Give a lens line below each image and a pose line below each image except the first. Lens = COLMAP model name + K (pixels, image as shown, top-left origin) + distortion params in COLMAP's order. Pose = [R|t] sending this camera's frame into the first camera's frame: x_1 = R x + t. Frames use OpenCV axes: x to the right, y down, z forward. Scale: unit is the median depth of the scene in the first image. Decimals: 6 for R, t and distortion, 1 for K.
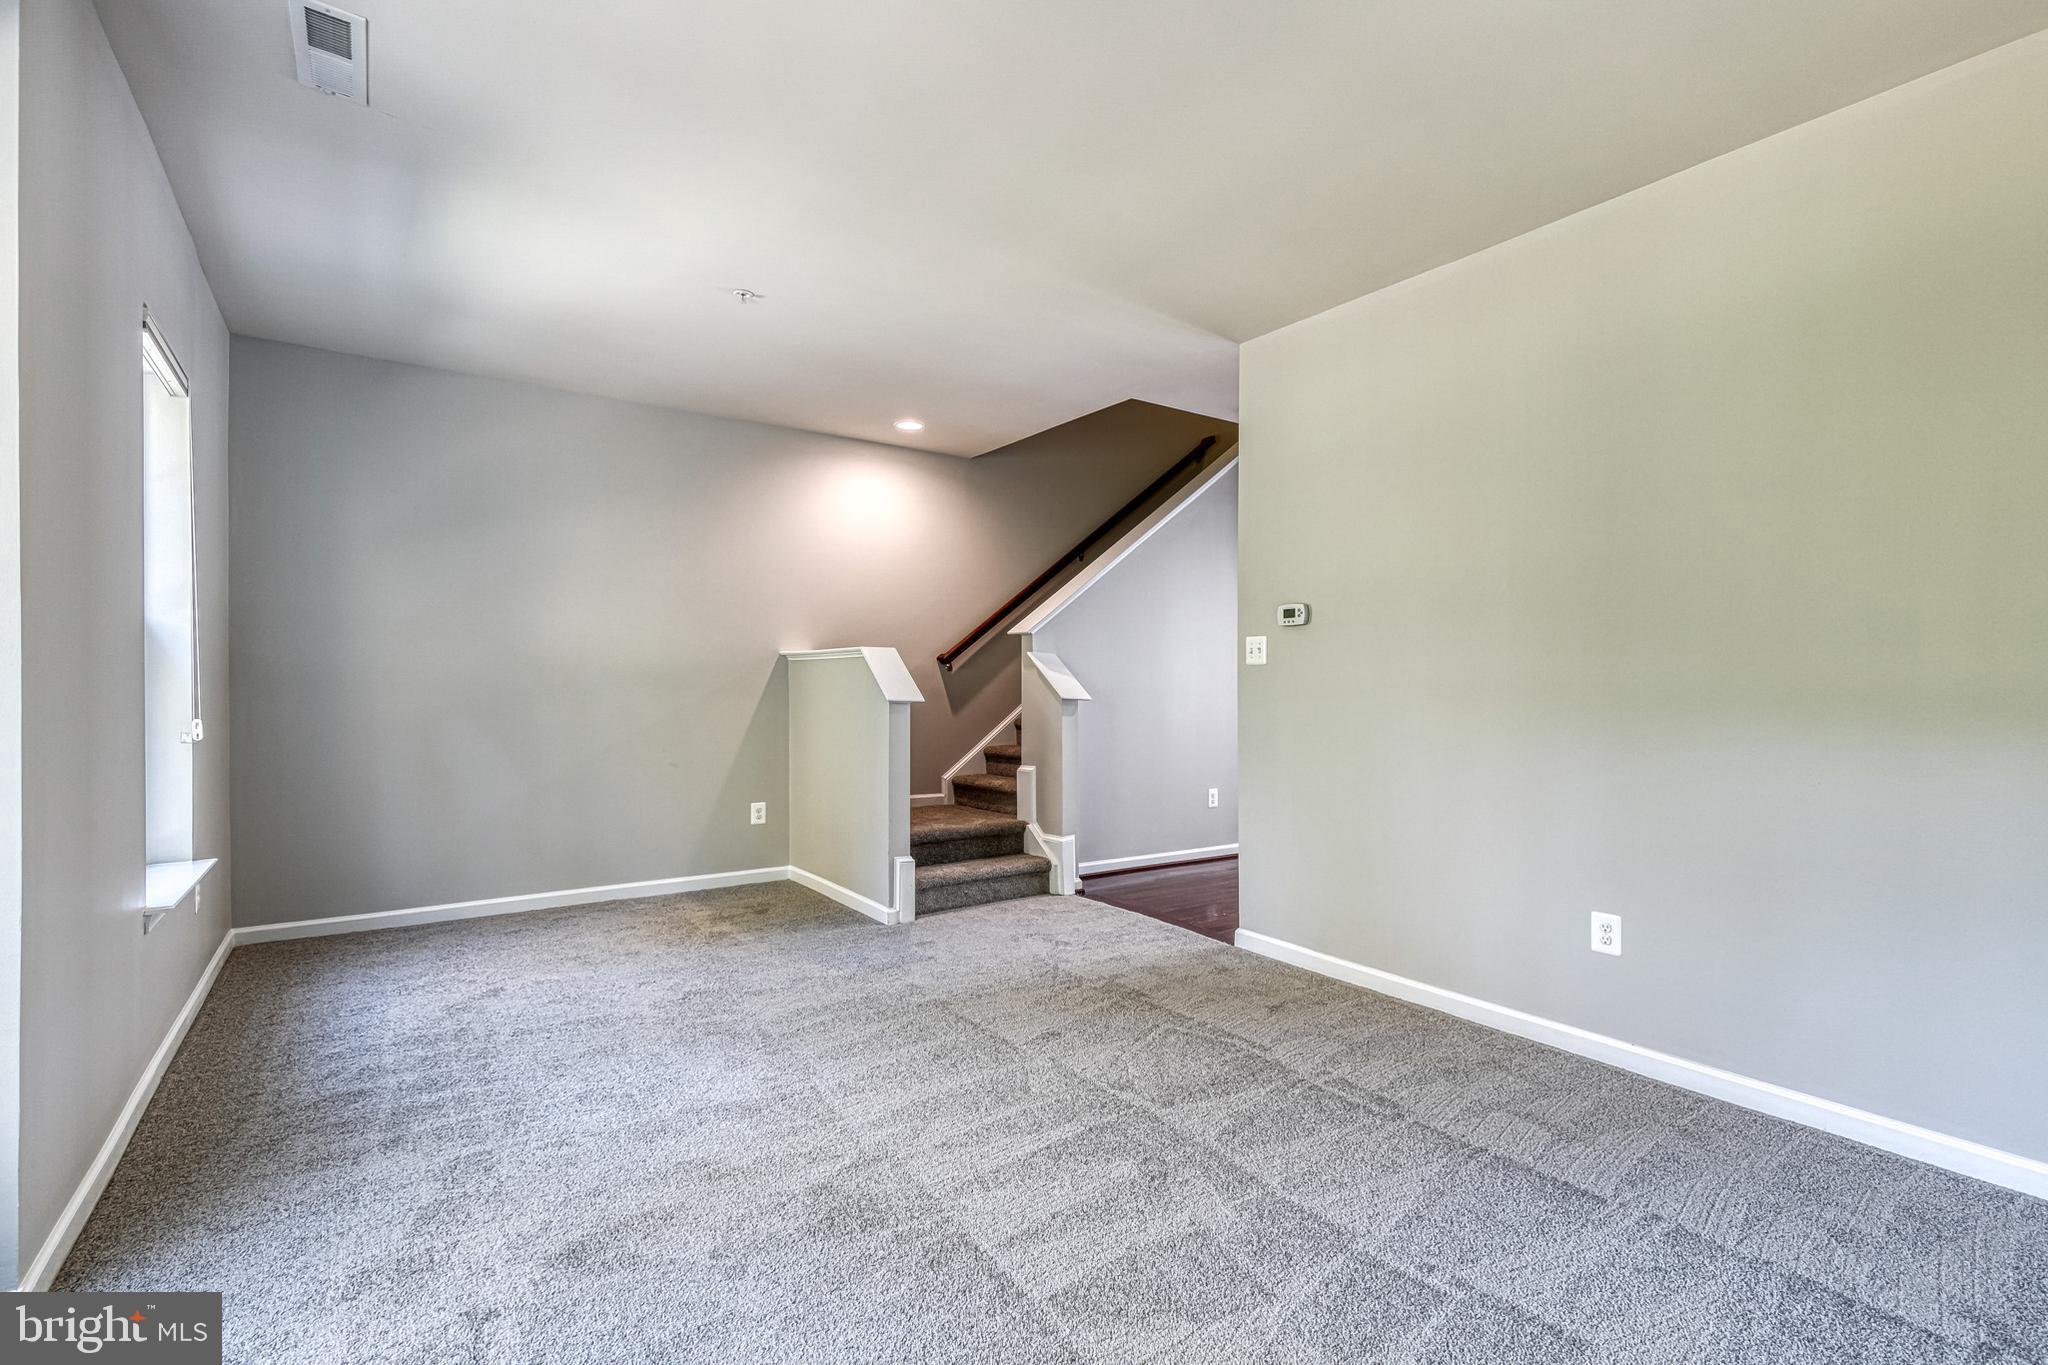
lens RADIAL K [[941.8, 0, 1046.7], [0, 941.8, 694.4], [0, 0, 1]] dist [0.002941, 0.000029]
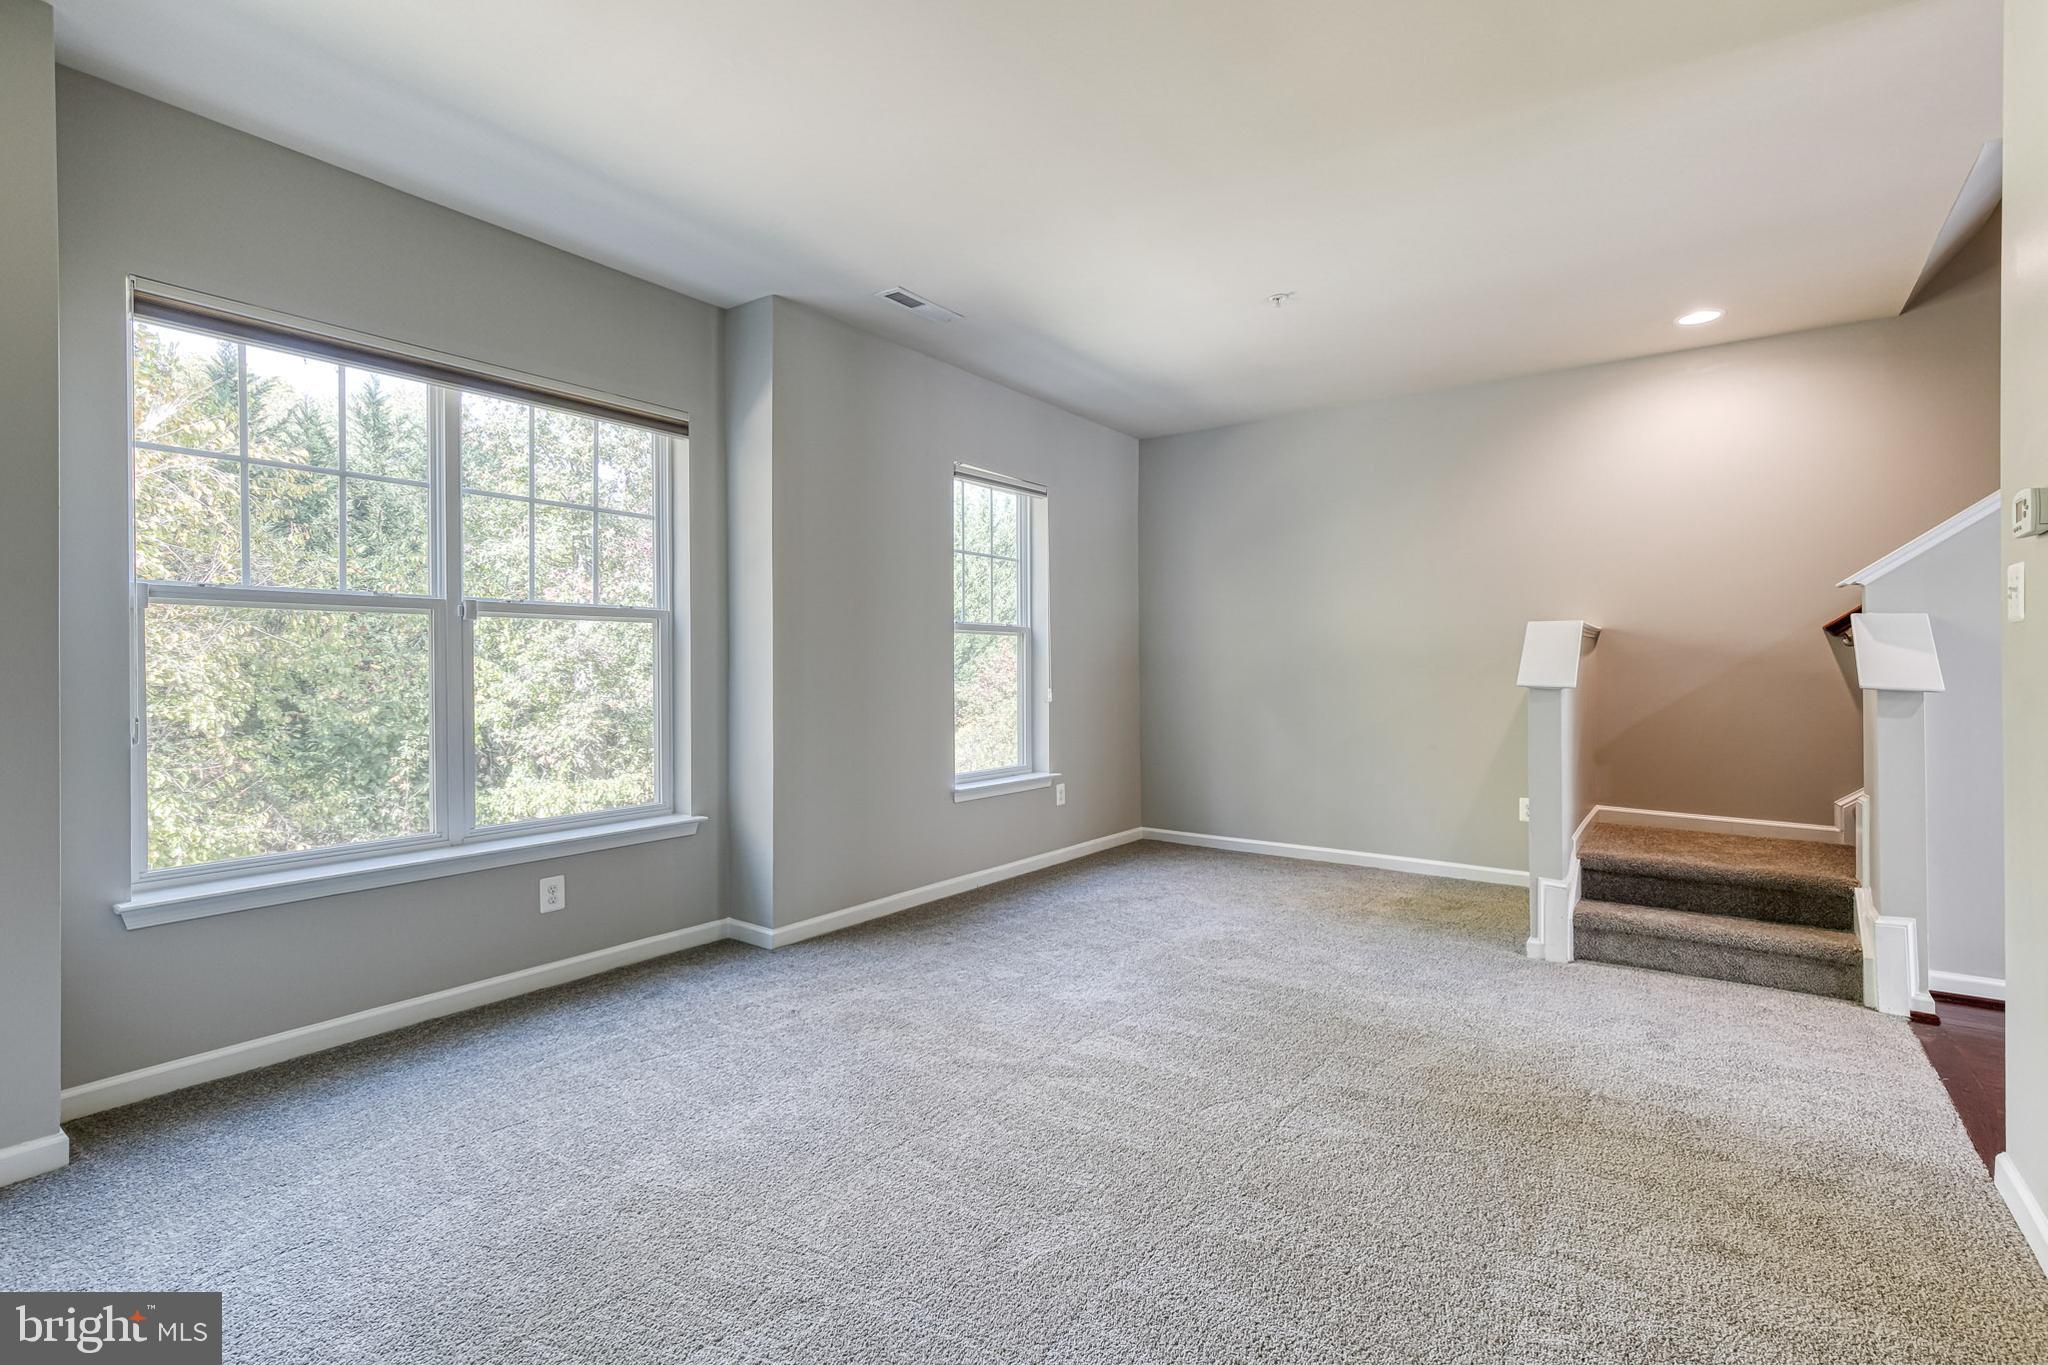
lens RADIAL K [[917.4, 0, 1041.3], [0, 917.4, 685.6], [0, 0, 1]] dist [0.009853, -0.001365]
pose [[0.326378, 0.013926, -0.945137, 0.528660], [-0.010052, 0.999886, 0.011262, 0.001199], [0.945186, 0.005825, 0.326481, 0.381192]]
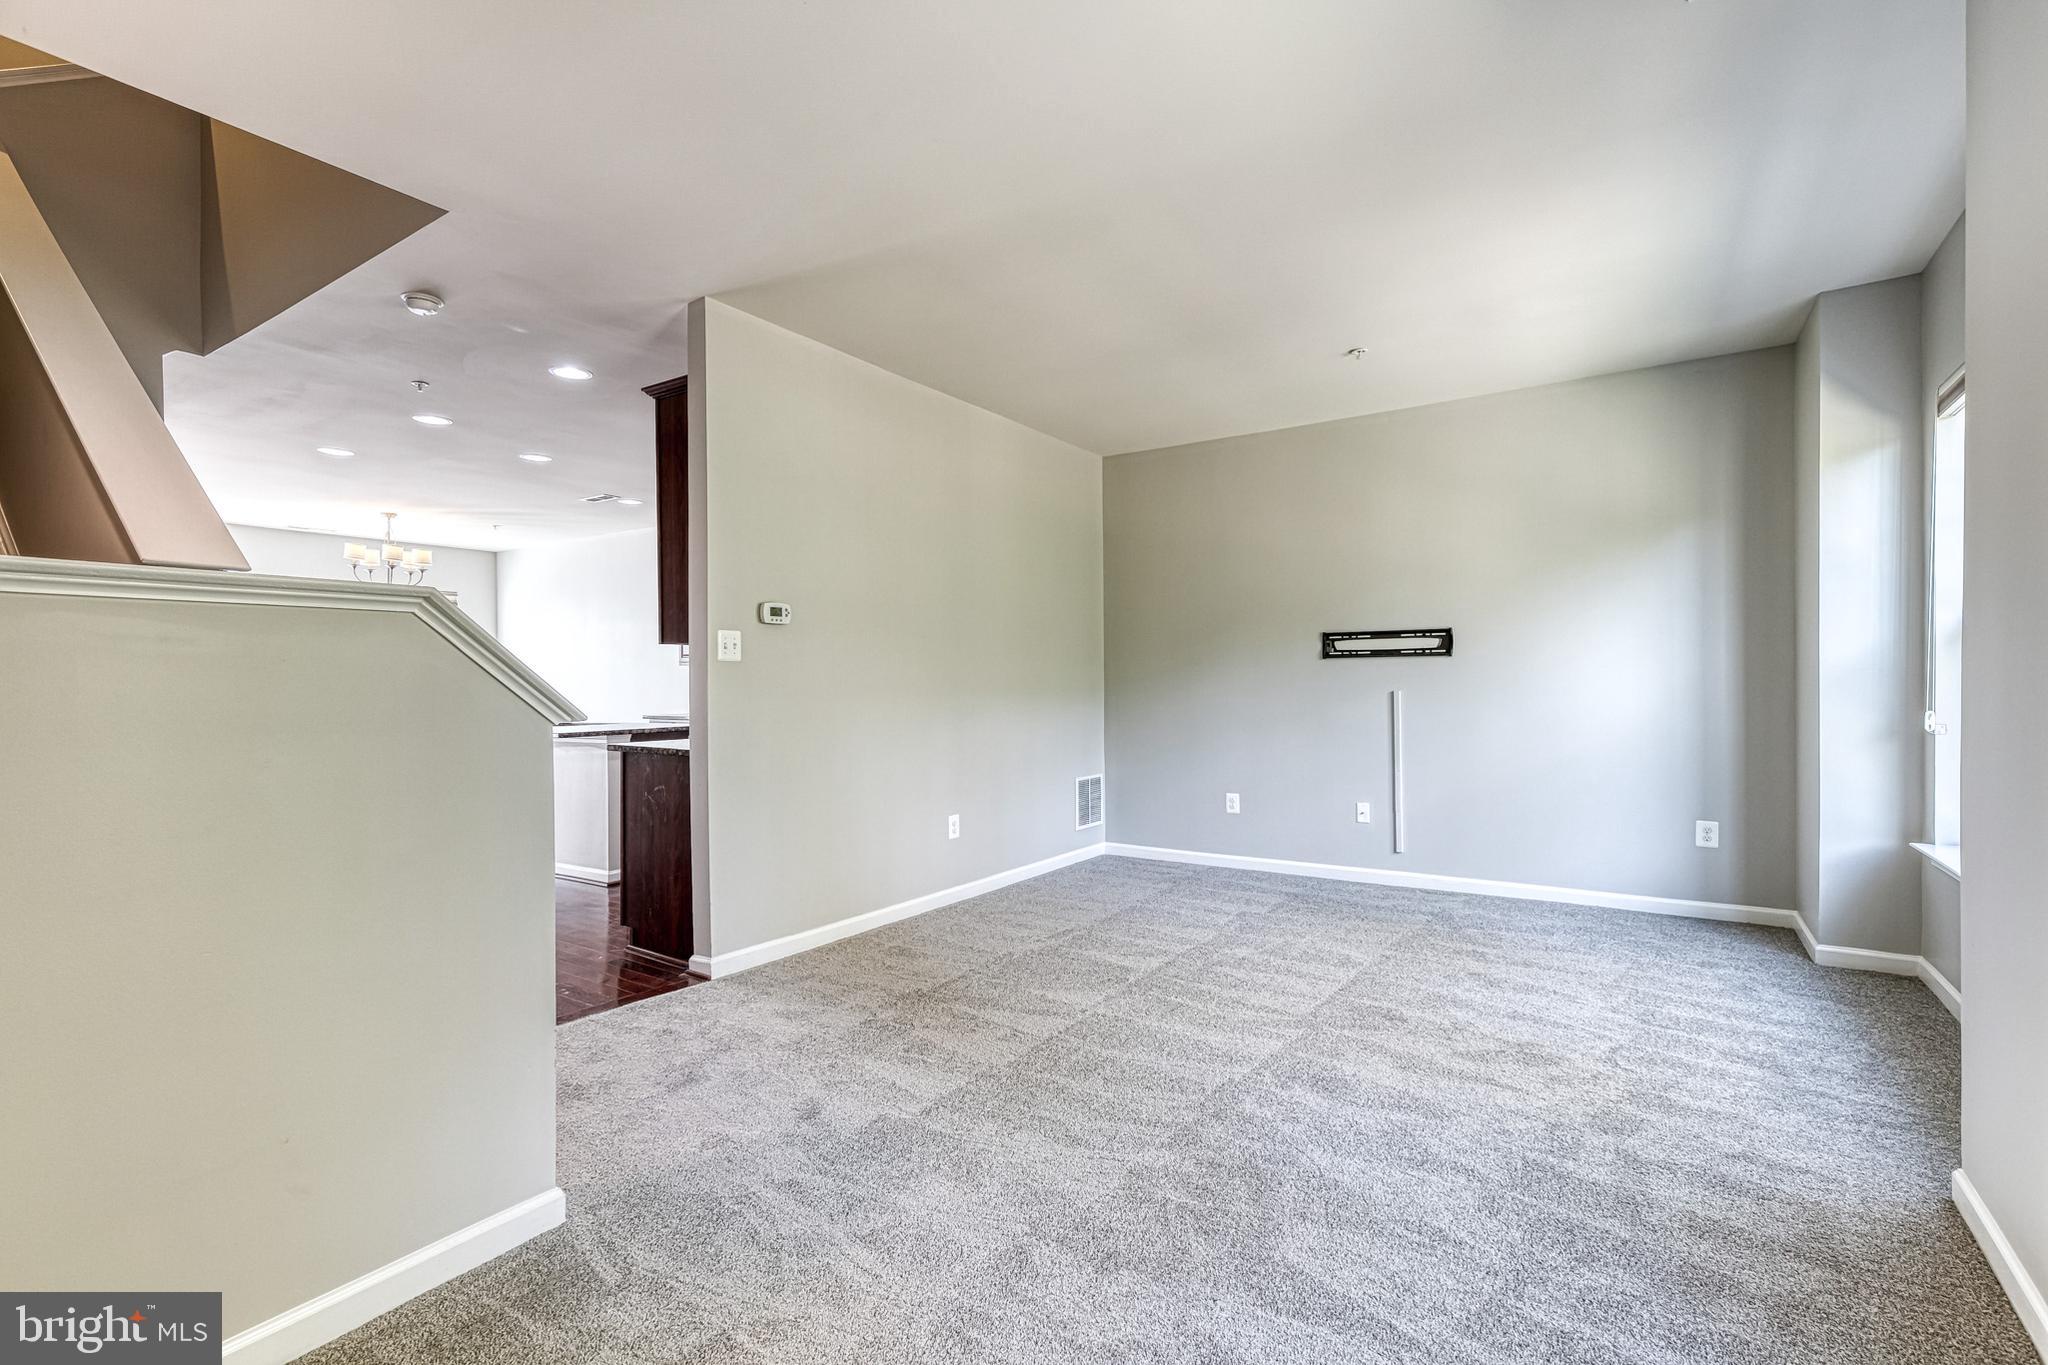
lens RADIAL K [[917.4, 0, 1041.3], [0, 917.4, 685.6], [0, 0, 1]] dist [0.009853, -0.001365]
pose [[-0.354007, -0.005906, 0.935224, -0.758544], [0.016272, 0.999790, 0.012473, -0.014483], [-0.935101, 0.019633, -0.353836, 1.078676]]
